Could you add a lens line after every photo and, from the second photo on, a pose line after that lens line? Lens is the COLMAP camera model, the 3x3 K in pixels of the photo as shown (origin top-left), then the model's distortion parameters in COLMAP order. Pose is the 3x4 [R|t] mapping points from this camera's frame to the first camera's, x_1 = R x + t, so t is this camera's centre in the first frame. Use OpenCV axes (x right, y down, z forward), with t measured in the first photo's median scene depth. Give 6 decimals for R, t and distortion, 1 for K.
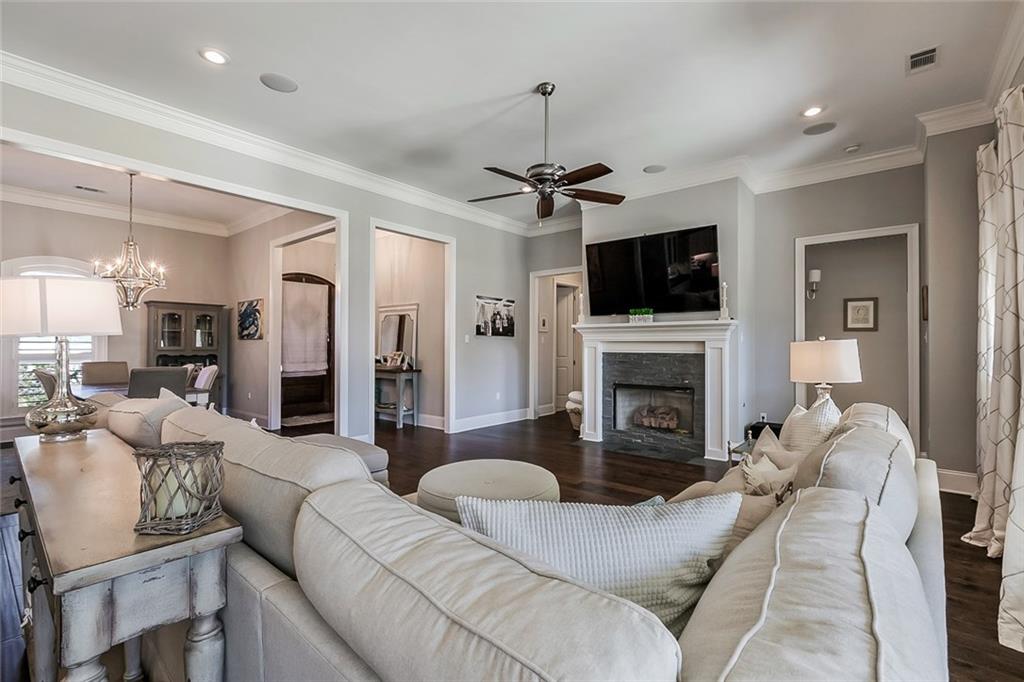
lens RADIAL K [[458.0, 0, 512.0], [0, 458.0, 341.0], [0, 0, 1]] dist [0.000763, 0.000280]
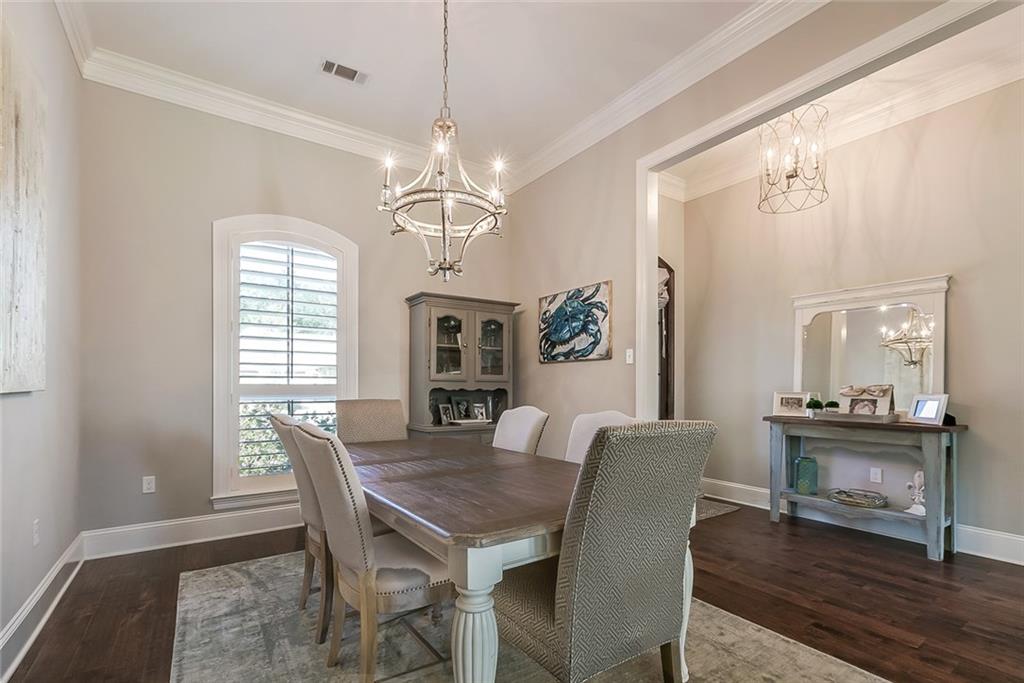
lens RADIAL K [[470.1, 0, 509.1], [0, 470.1, 387.9], [0, 0, 1]] dist [0.000268, 0.000064]
pose [[0.959124, 0.003544, -0.282965, -0.493238], [0.000210, 0.999912, 0.013236, 0.021087], [0.282988, -0.012754, 0.959039, 0.448459]]
